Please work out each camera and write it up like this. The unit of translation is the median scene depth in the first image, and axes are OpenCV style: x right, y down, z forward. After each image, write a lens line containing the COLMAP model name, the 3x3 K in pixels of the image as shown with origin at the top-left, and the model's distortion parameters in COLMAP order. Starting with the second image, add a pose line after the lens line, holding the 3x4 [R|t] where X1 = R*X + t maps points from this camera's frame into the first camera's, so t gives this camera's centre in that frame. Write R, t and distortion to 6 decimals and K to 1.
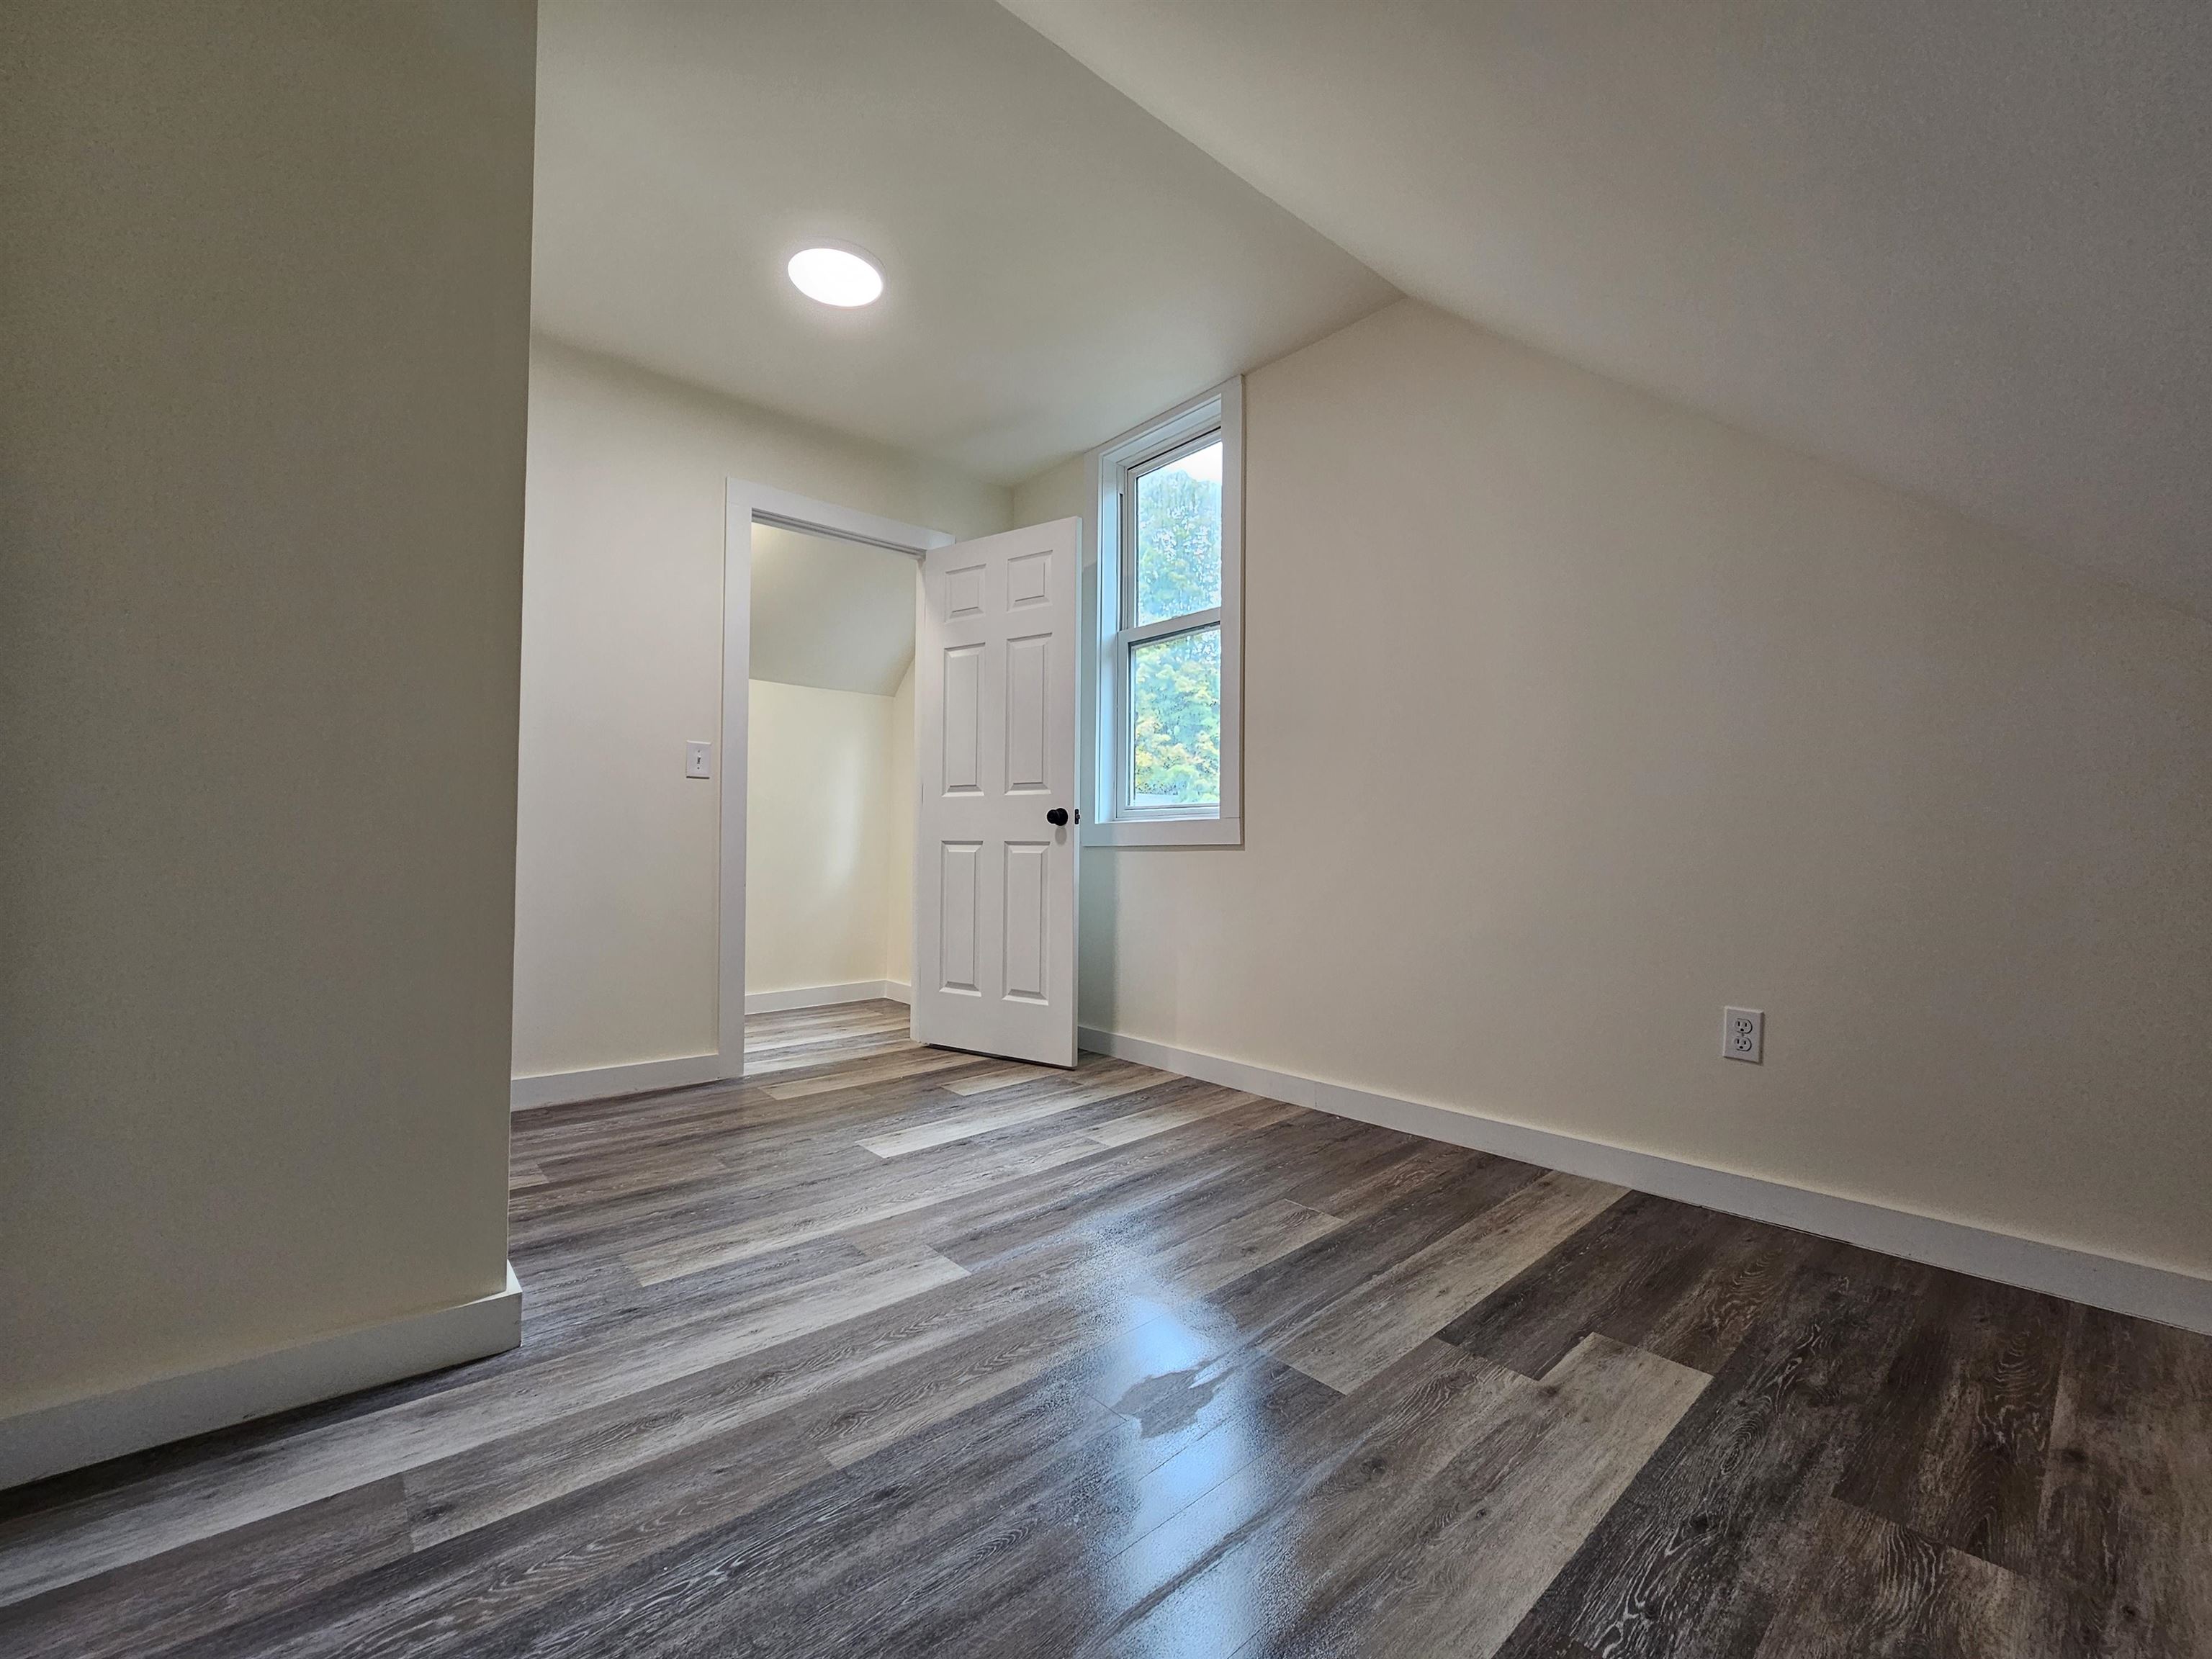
lens RADIAL K [[906.3, 0, 1075.4], [0, 906.3, 840.8], [0, 0, 1]] dist [0.001148, -0.000162]
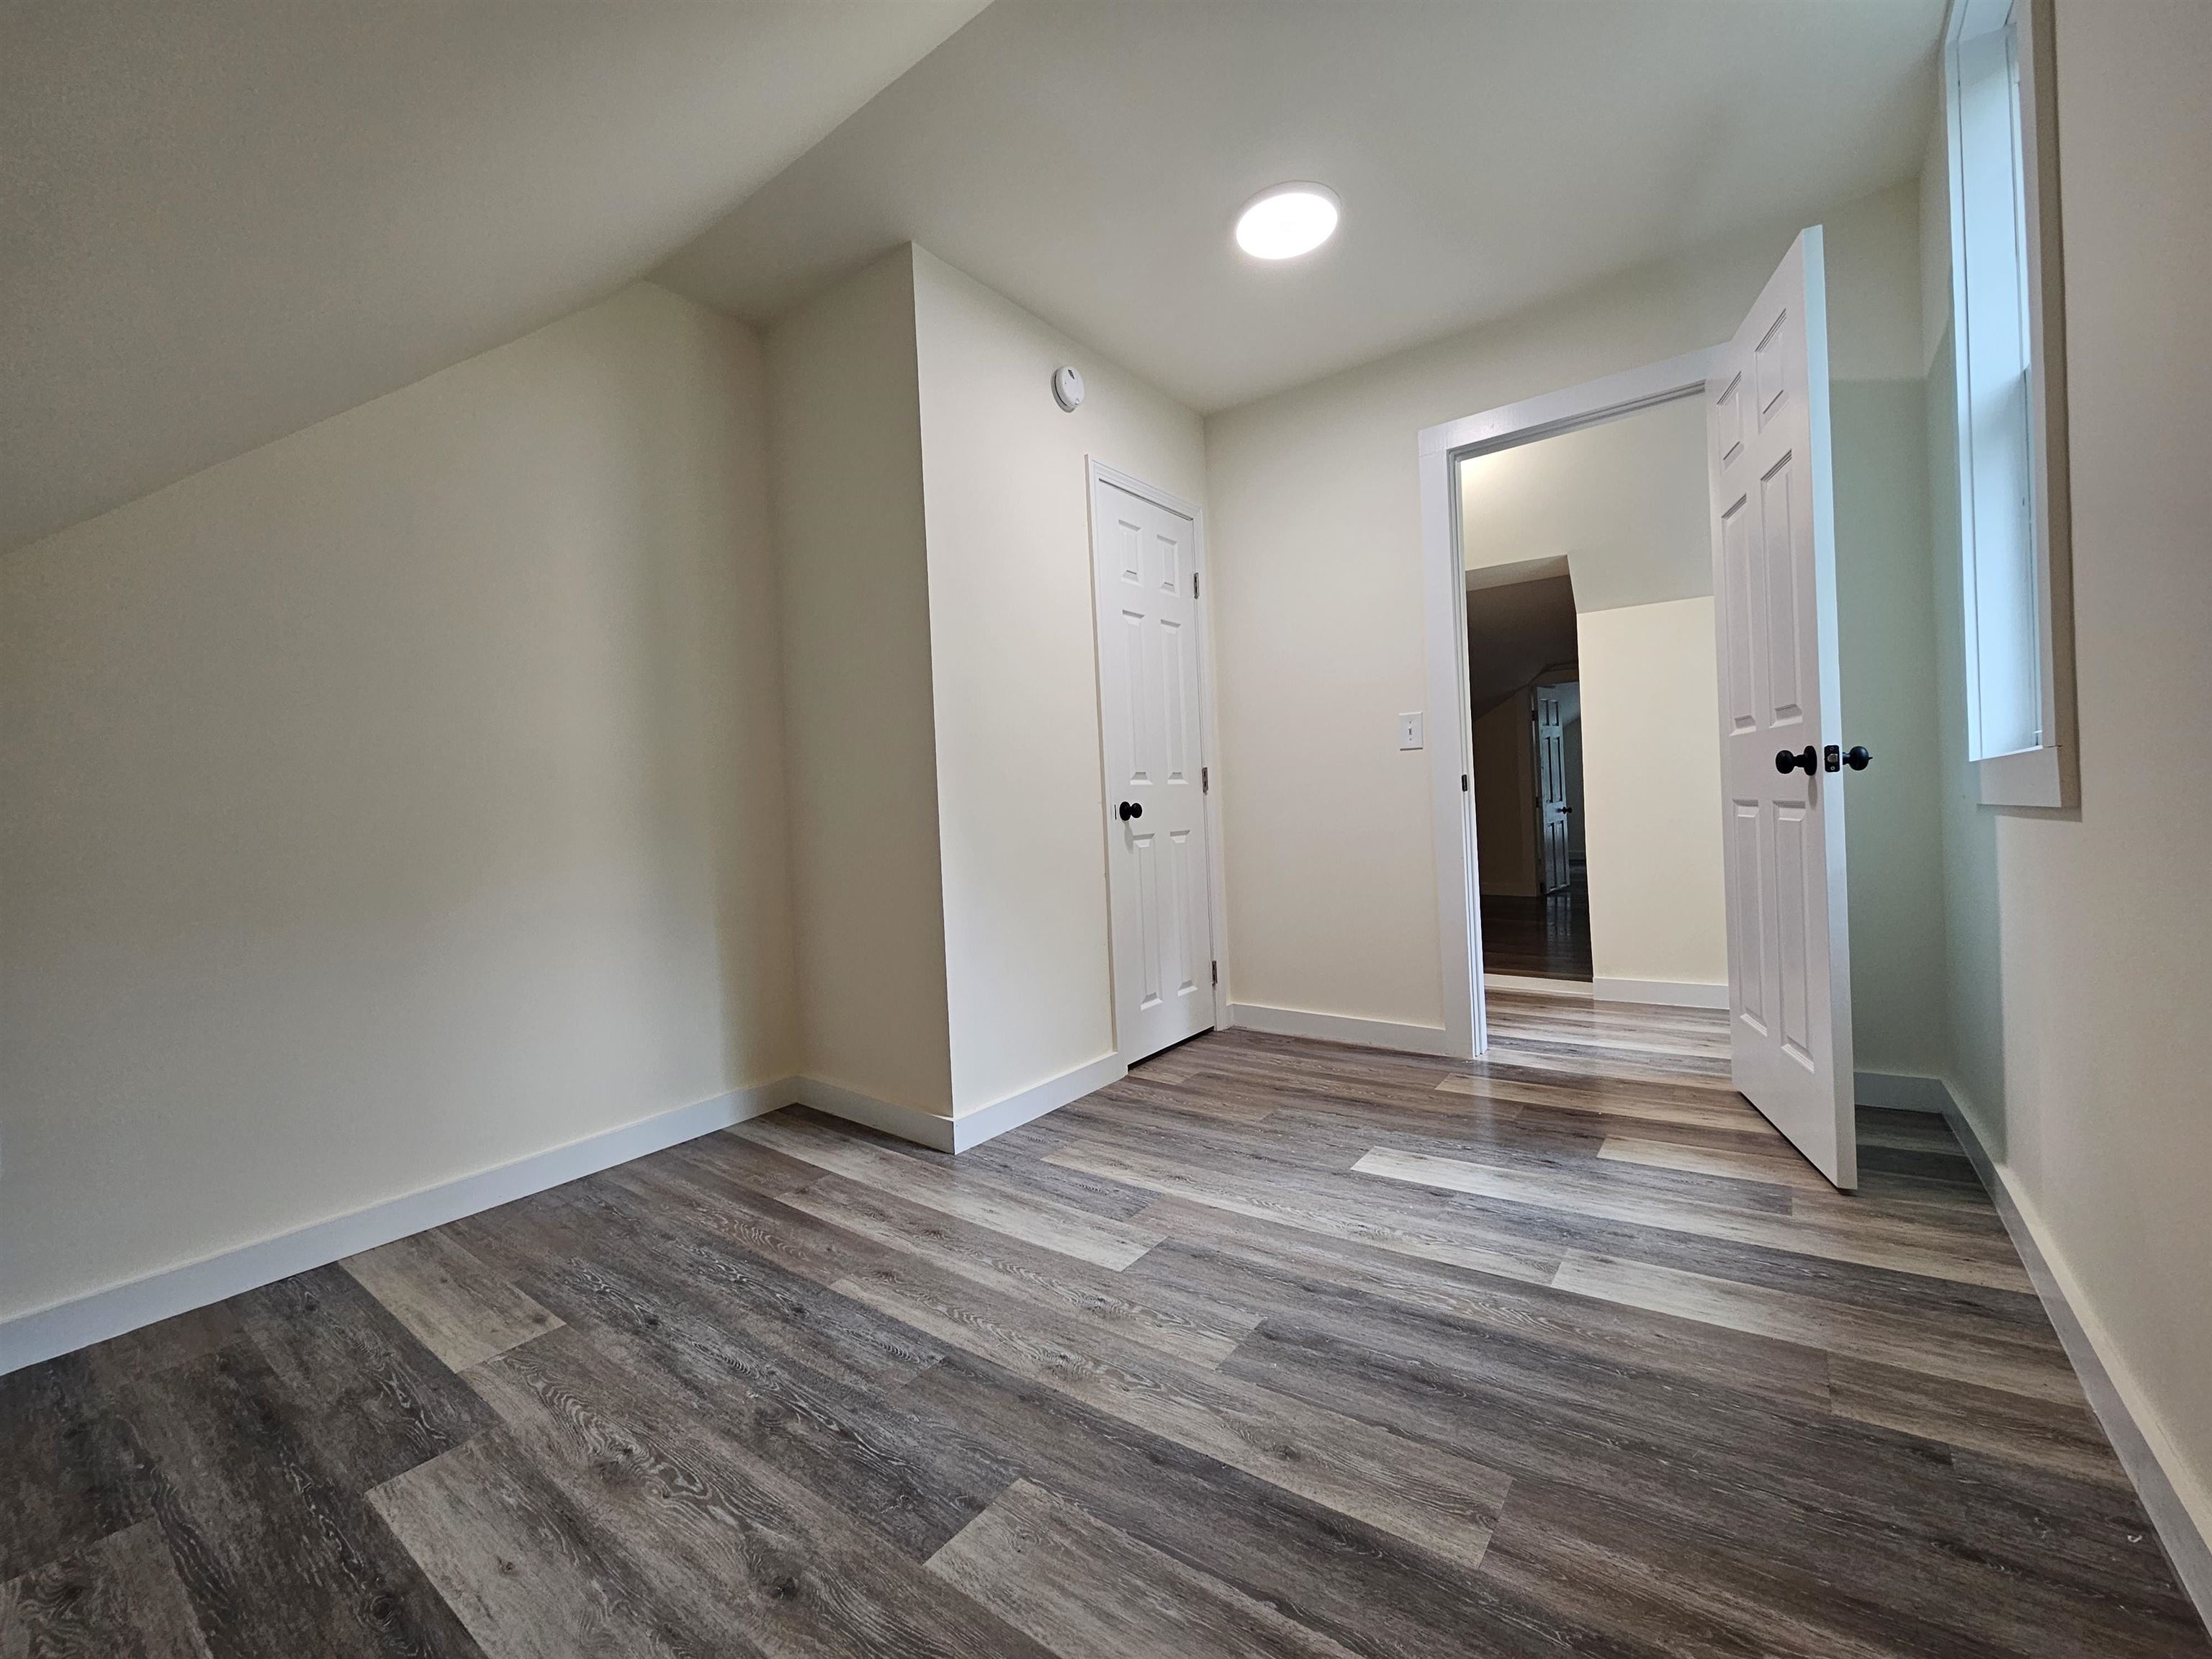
lens RADIAL K [[906.3, 0, 1096.2], [0, 906.3, 825.7], [0, 0, 1]] dist [0.001148, -0.000162]
pose [[0.224317, 0.001163, -0.974515, 0.678763], [0.048886, 0.998727, 0.012445, -0.020347], [0.973289, -0.050432, 0.223975, 0.618428]]
